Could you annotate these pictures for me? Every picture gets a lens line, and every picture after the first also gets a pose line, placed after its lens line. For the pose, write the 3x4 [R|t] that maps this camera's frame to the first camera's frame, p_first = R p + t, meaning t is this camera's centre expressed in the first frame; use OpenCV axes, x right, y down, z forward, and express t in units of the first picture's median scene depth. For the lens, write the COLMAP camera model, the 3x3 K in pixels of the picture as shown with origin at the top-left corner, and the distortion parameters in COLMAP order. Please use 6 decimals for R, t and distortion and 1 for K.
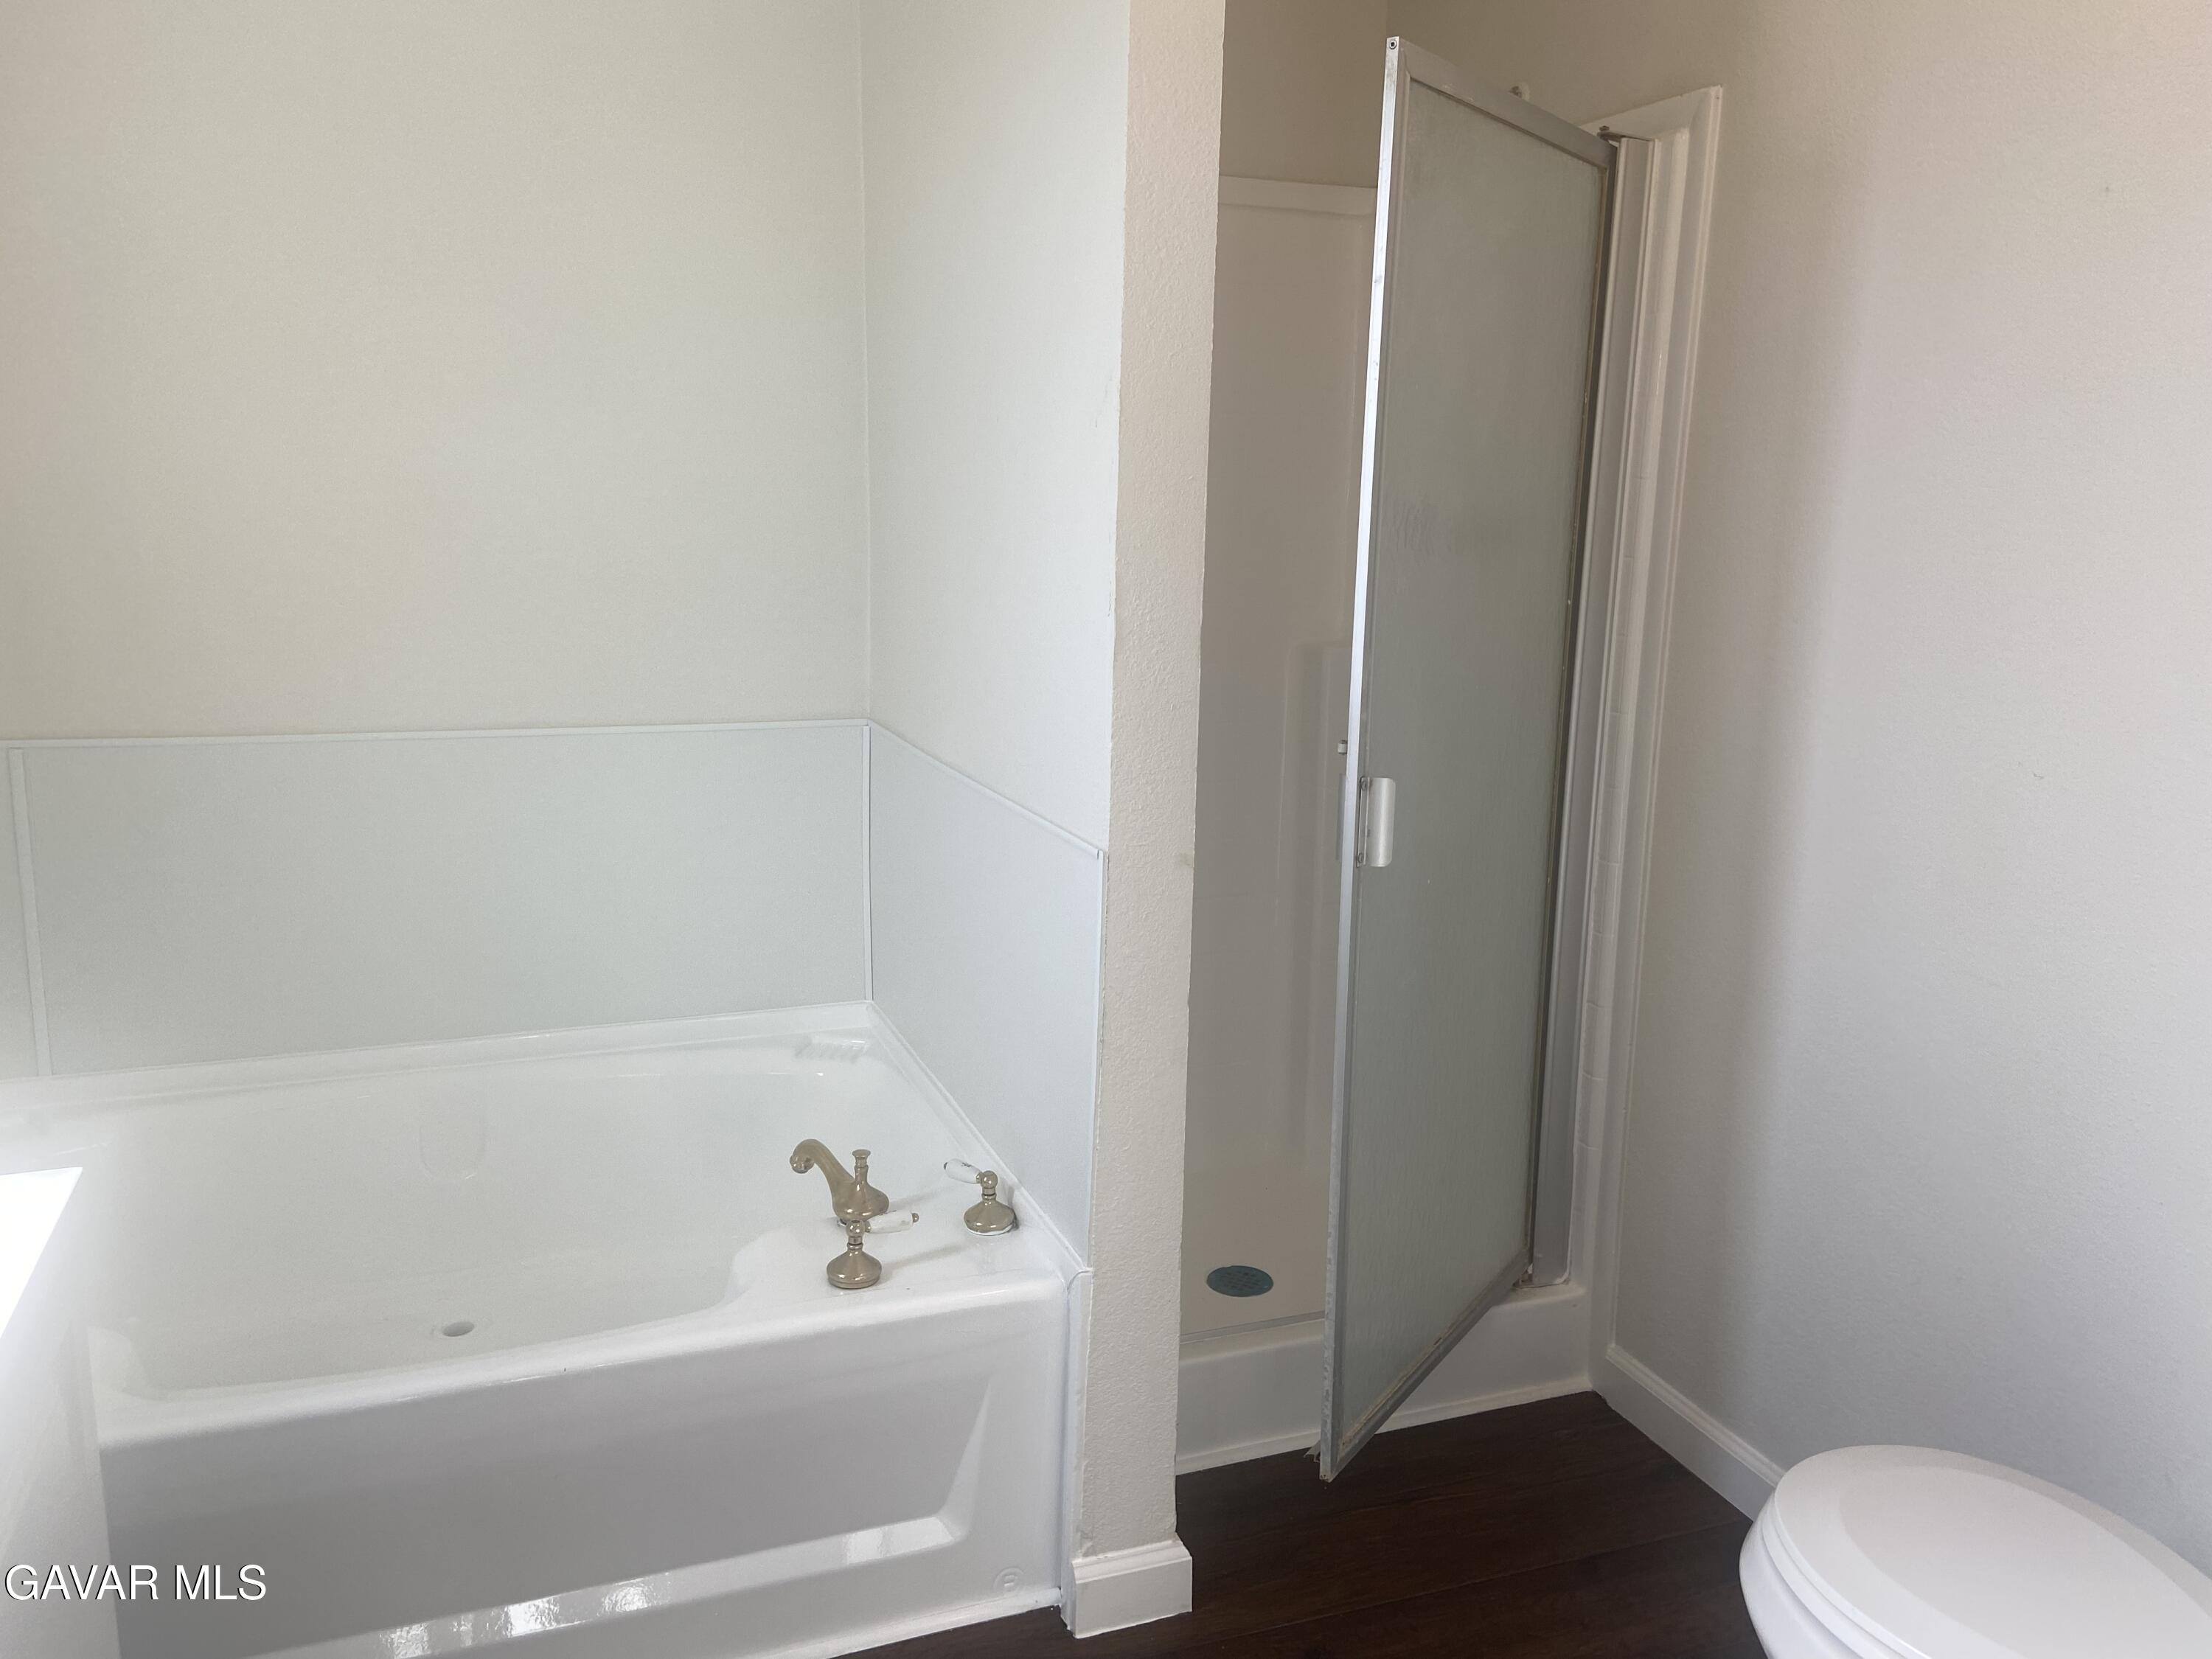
lens RADIAL K [[1674.1, 0, 1106.4], [0, 1674.1, 816.2], [0, 0, 1]] dist [0.120633, -0.114178]
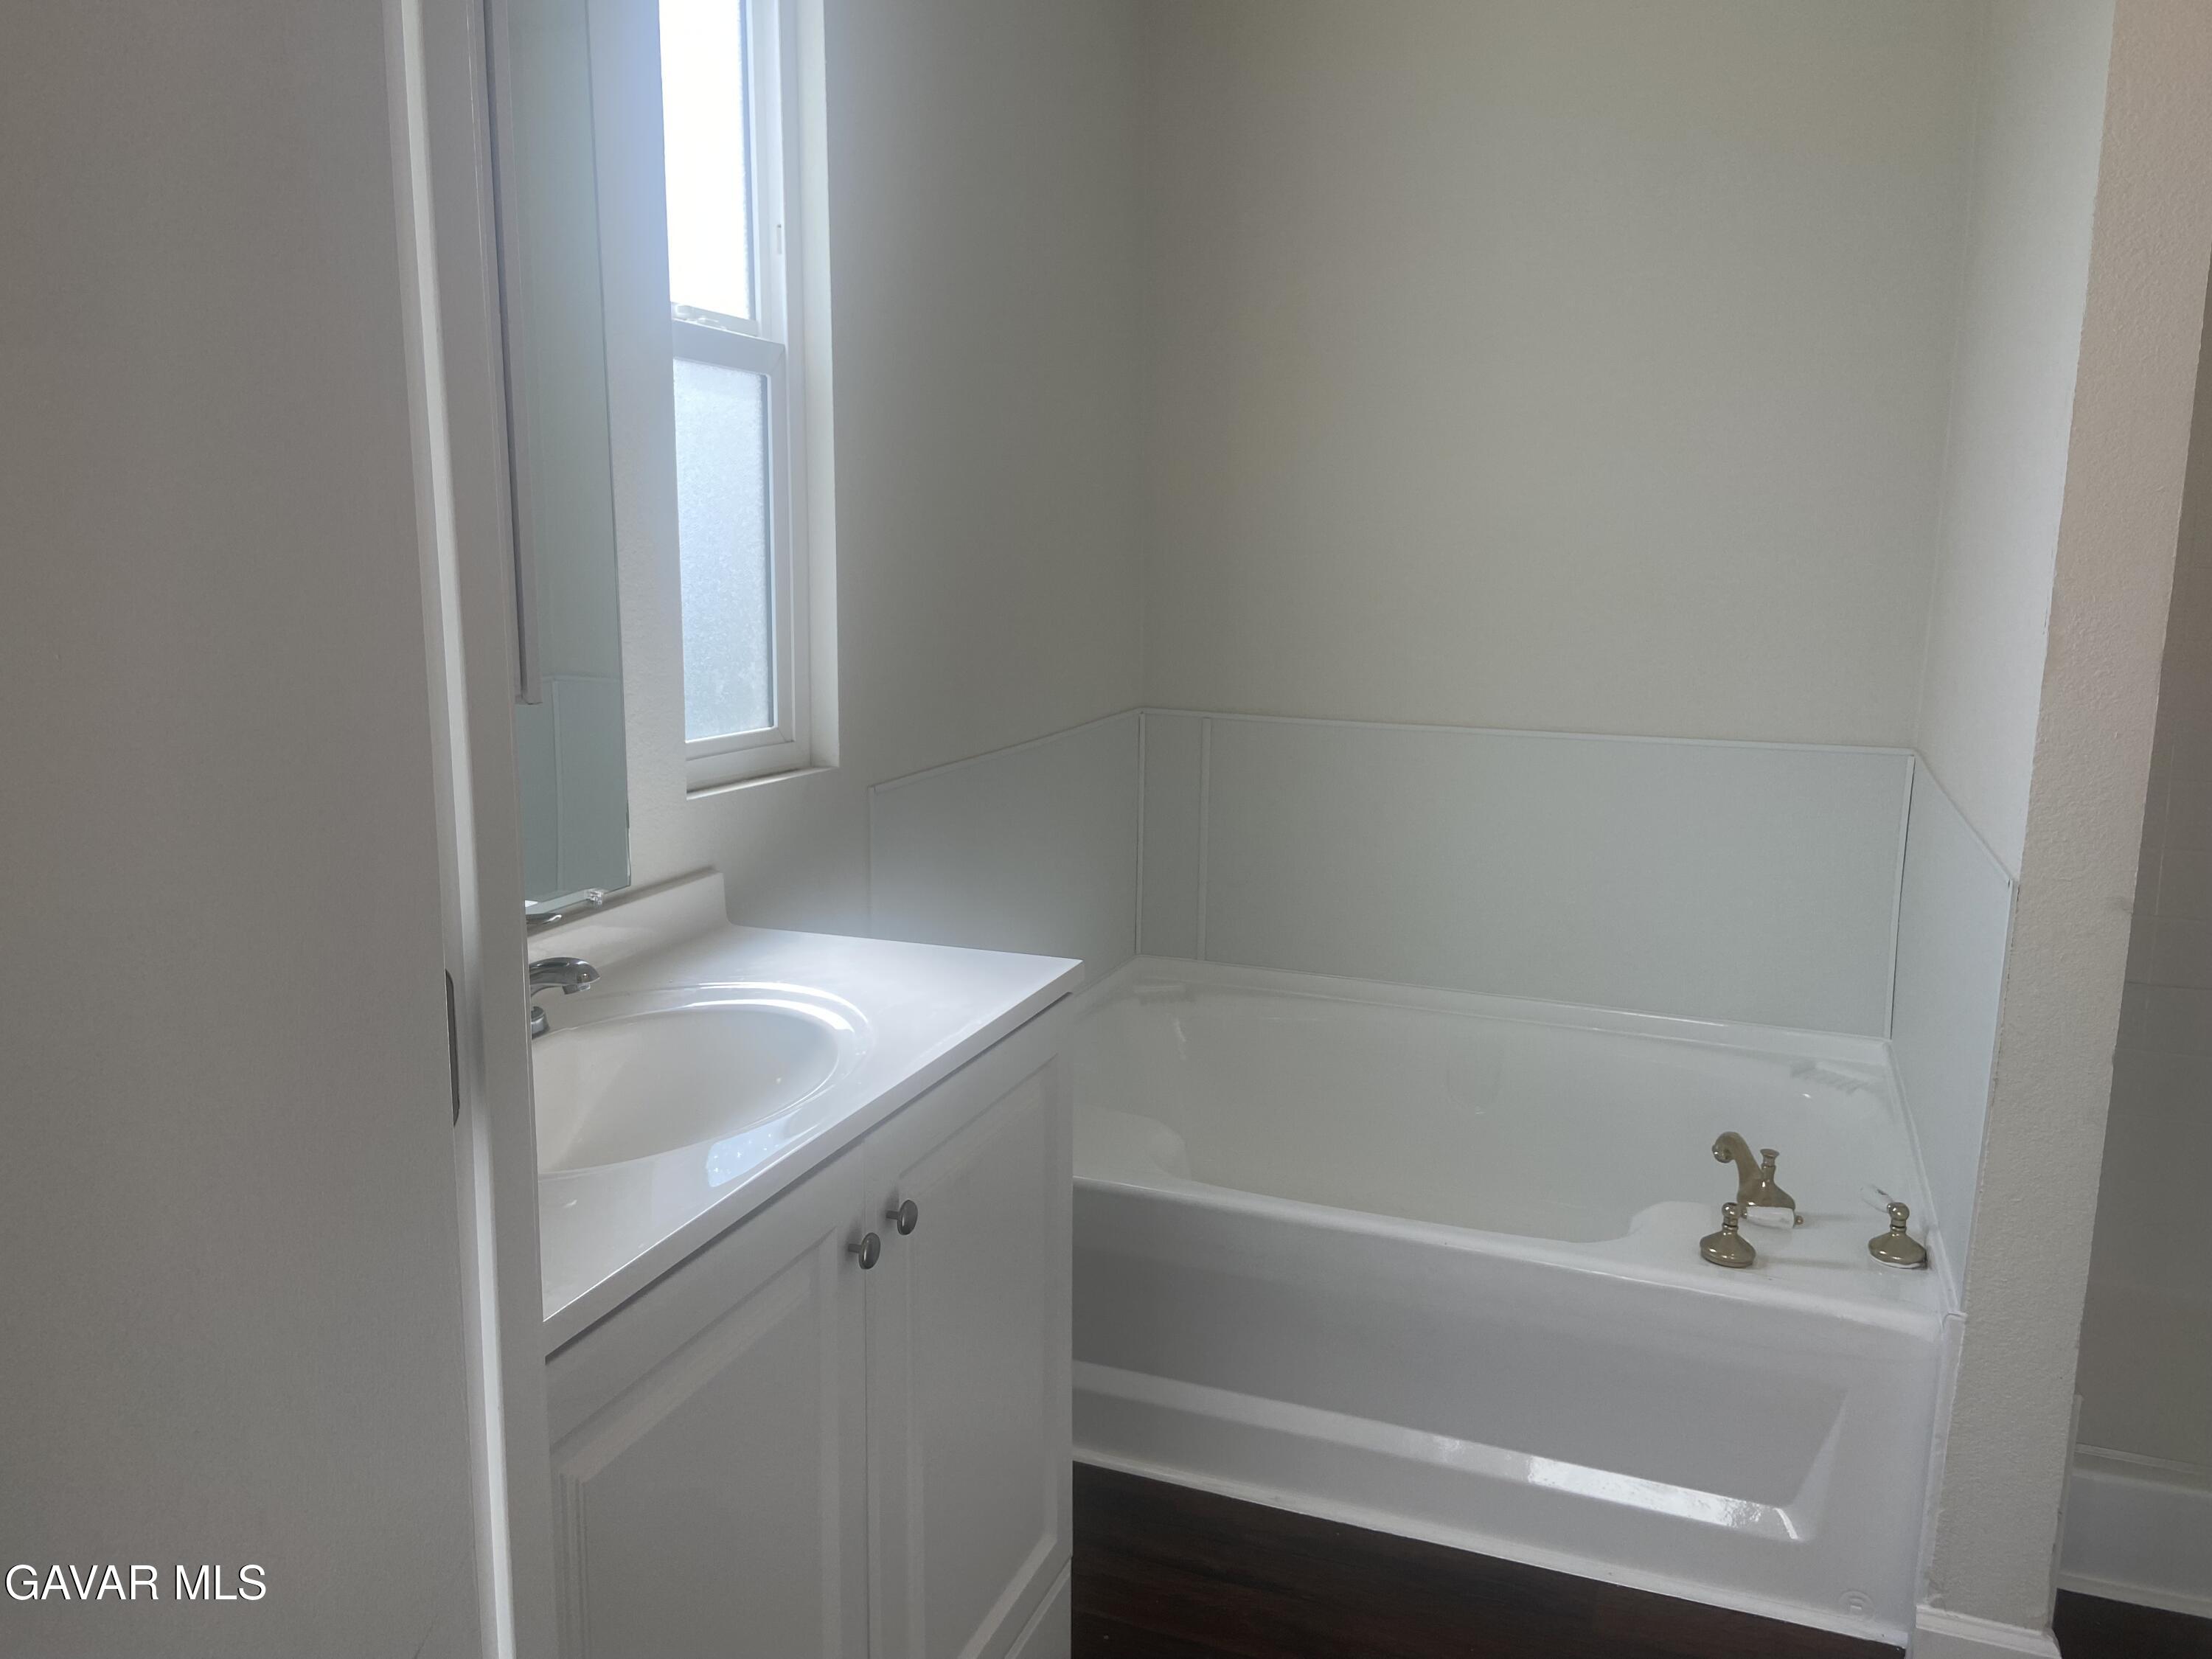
lens RADIAL K [[1674.1, 0, 1102.3], [0, 1674.1, 829.9], [0, 0, 1]] dist [0.120633, -0.114178]
pose [[0.748280, 0.110699, -0.654082, 0.226274], [-0.122739, 0.992058, 0.027483, 0.026842], [0.651930, 0.059716, 0.755924, -0.075499]]
